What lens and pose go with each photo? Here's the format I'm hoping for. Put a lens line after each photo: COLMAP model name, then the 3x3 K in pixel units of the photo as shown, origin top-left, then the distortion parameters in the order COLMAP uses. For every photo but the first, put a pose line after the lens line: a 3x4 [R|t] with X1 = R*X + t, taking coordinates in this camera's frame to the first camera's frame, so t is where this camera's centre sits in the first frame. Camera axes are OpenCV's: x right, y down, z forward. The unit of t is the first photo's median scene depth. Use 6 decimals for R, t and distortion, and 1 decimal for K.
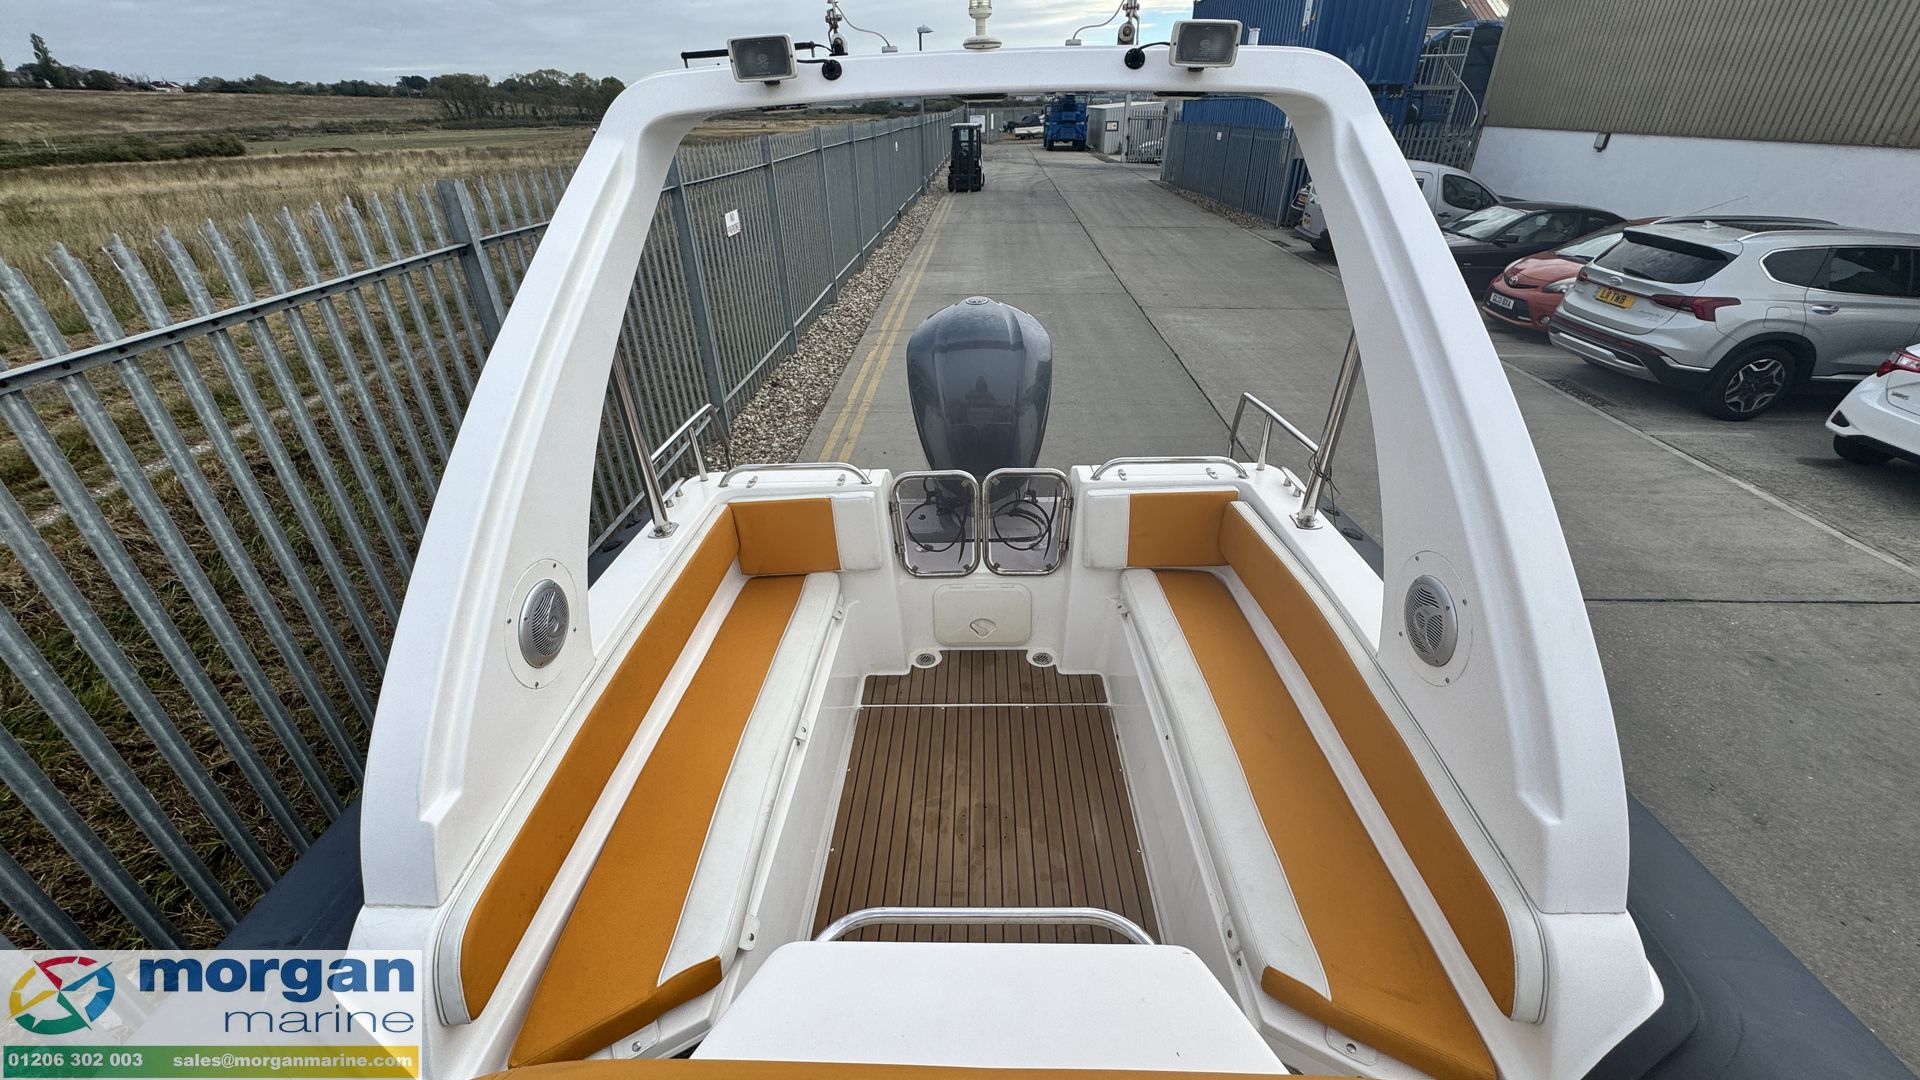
lens RADIAL K [[777.9, 0, 964.7], [0, 777.9, 537.5], [0, 0, 1]] dist [-0.004357, 0.000375]
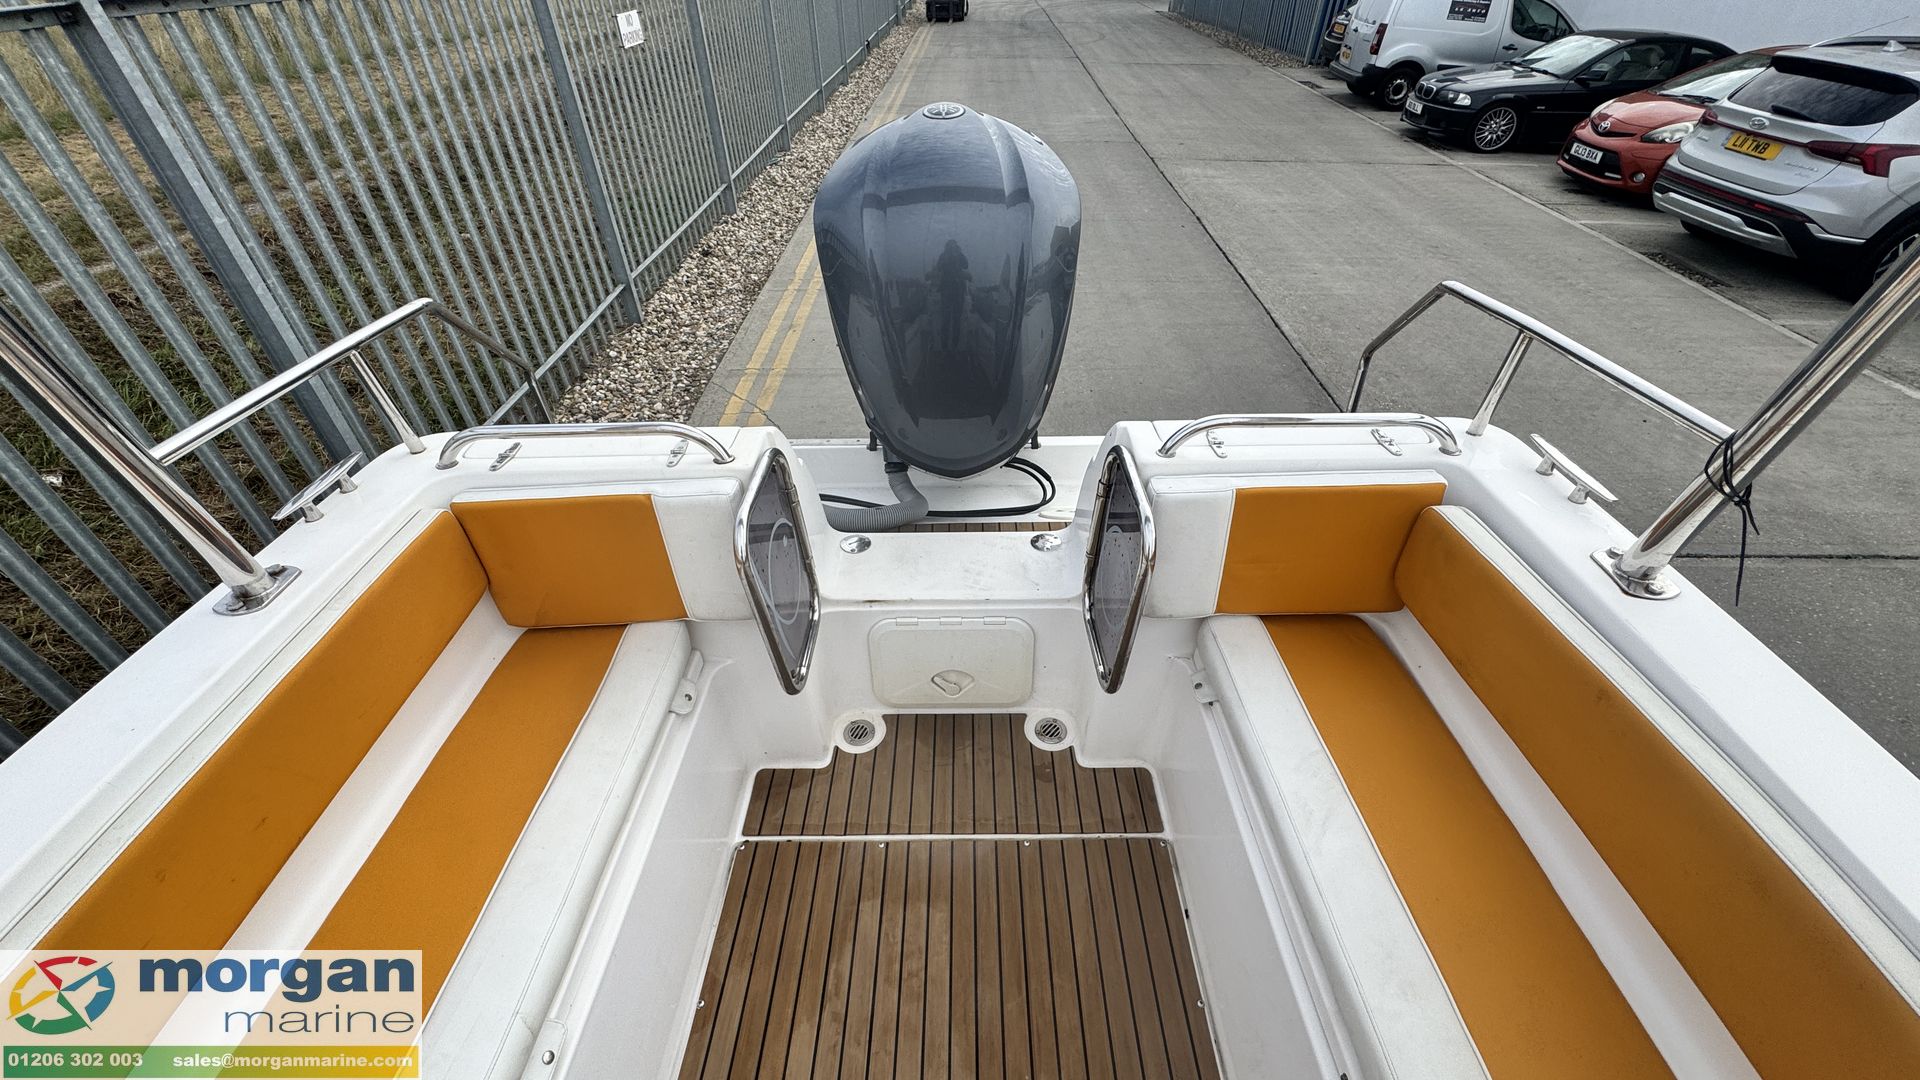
lens RADIAL K [[777.9, 0, 966.0], [0, 777.9, 541.6], [0, 0, 1]] dist [-0.004357, 0.000375]
pose [[0.999759, -0.002981, 0.021729, 0.008477], [-0.000555, 0.986966, 0.160929, -0.036531], [-0.021926, -0.160902, 0.986727, 0.173973]]
